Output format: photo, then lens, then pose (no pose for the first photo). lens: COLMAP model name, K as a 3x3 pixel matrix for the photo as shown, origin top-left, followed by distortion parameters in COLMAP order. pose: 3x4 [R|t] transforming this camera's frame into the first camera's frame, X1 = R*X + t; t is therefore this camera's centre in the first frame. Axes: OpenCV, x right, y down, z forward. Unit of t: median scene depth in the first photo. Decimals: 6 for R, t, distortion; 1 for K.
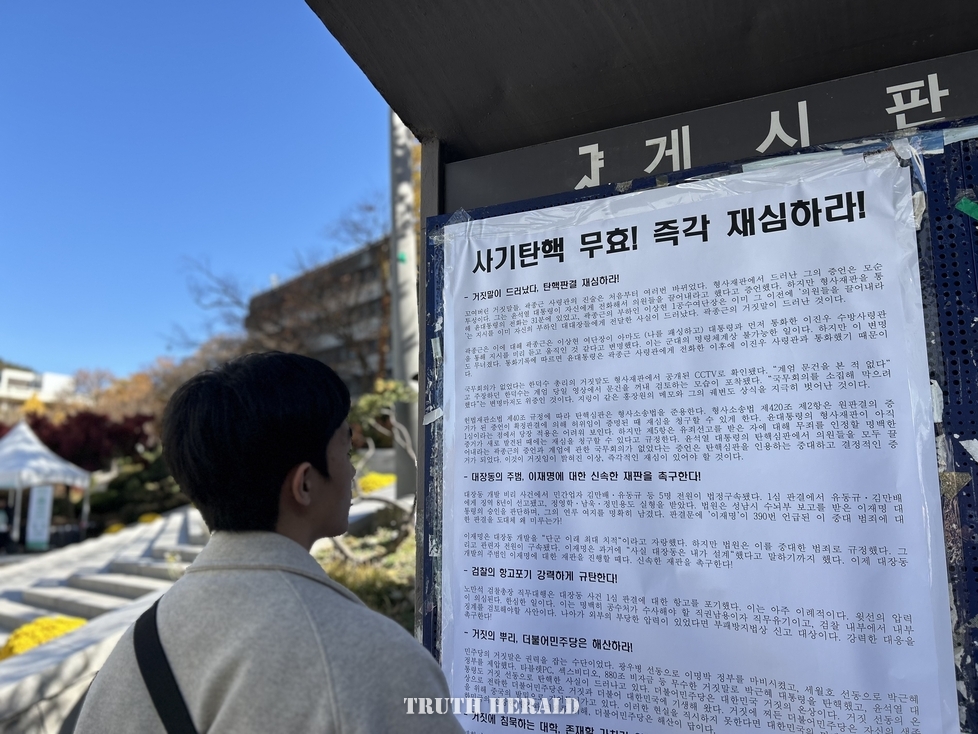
lens RADIAL K [[742.3, 0, 483.7], [0, 742.3, 365.4], [0, 0, 1]] dist [0.046262, -0.069712]
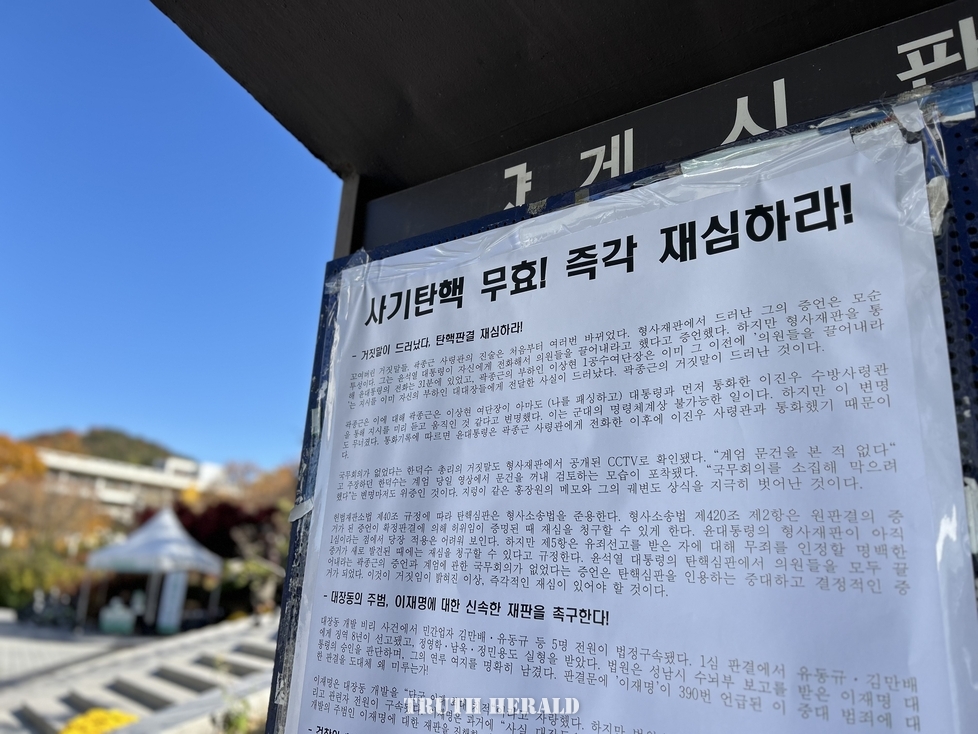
lens RADIAL K [[735.1, 0, 489.0], [0, 735.1, 367.0], [0, 0, 1]] dist [0.063041, -0.087631]
pose [[0.984301, 0.010072, -0.176211, 0.293560], [-0.033860, 0.990602, -0.132522, 0.019997], [0.173220, 0.136408, 0.975391, 0.314596]]
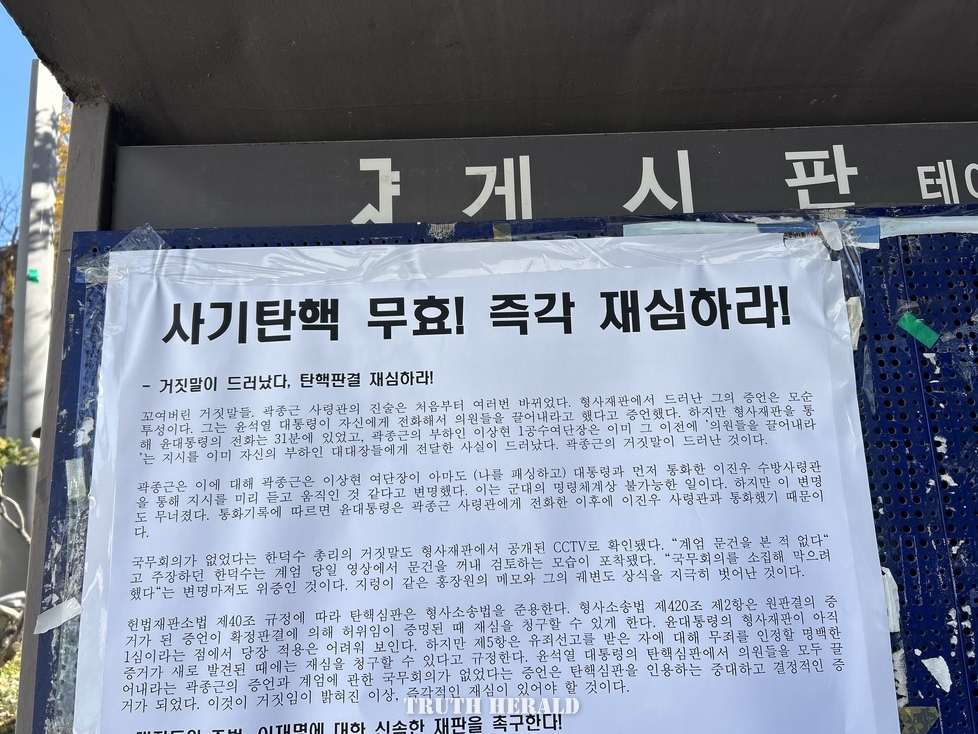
lens RADIAL K [[735.1, 0, 489.0], [0, 735.1, 367.0], [0, 0, 1]] dist [0.063041, -0.087631]
pose [[0.899064, 0.066339, 0.432763, -0.039765], [-0.041913, 0.996955, -0.065751, -0.093544], [-0.435807, 0.040976, 0.899107, 0.464851]]
